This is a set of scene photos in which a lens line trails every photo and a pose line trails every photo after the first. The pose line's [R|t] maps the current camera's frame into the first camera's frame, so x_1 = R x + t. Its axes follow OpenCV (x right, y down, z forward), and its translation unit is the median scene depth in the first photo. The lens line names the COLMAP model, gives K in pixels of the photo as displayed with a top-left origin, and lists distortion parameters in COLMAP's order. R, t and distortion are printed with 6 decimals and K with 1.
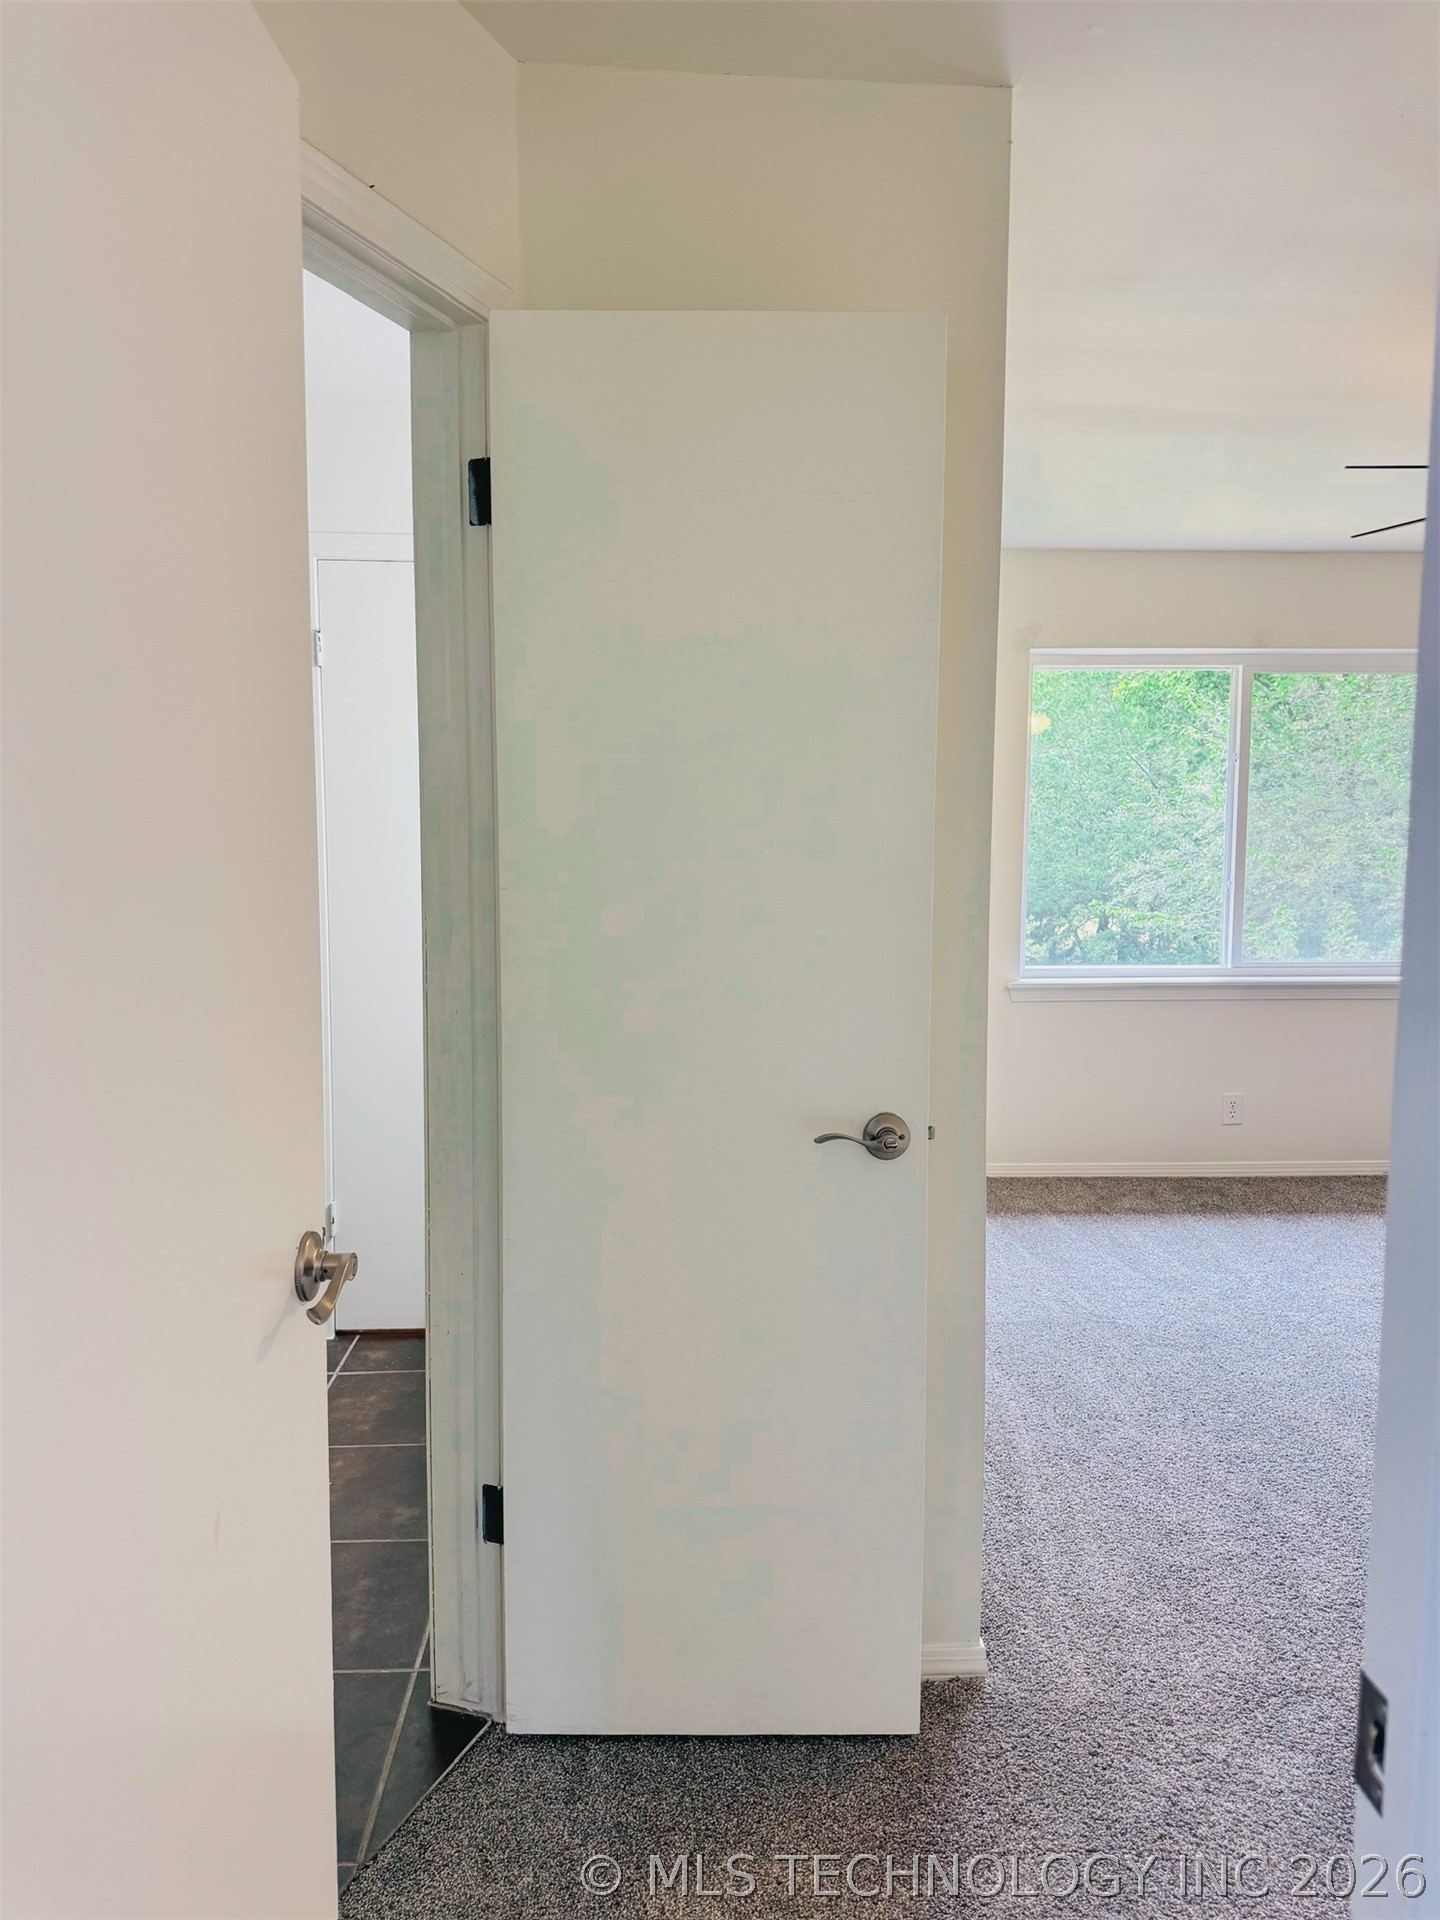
lens RADIAL K [[1382.1, 0, 729.6], [0, 1382.1, 956.5], [0, 0, 1]] dist [0.009529, -0.020686]
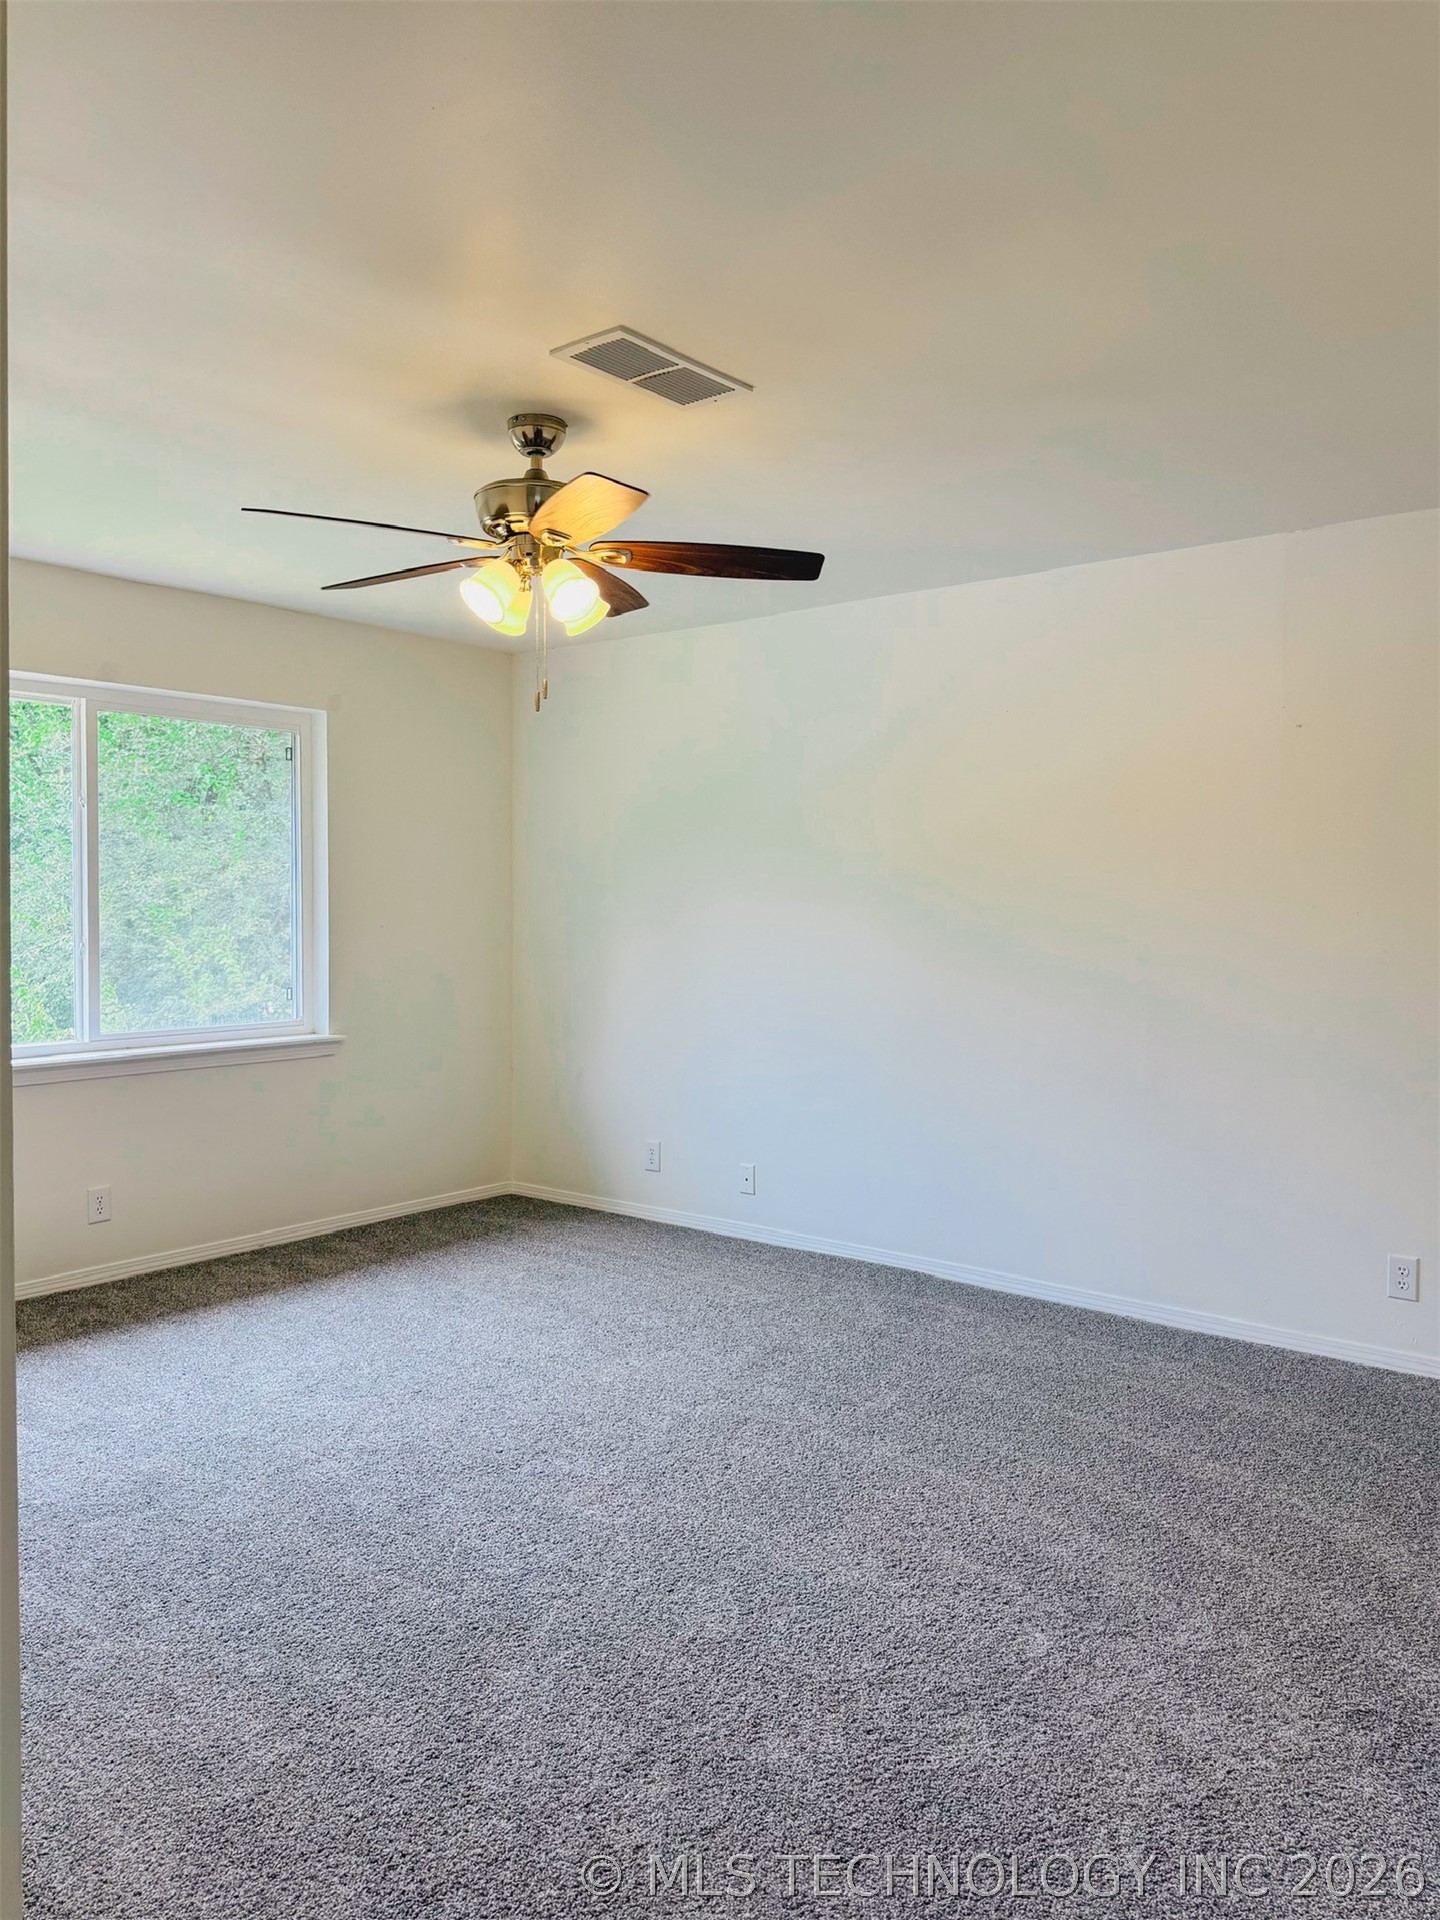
lens RADIAL K [[1382.1, 0, 712.0], [0, 1382.1, 964.9], [0, 0, 1]] dist [0.009529, -0.020686]
pose [[0.646719, -0.027322, 0.762239, -0.059889], [0.056333, 0.998340, -0.012011, -0.010764], [-0.760645, 0.050707, 0.647184, 0.170229]]
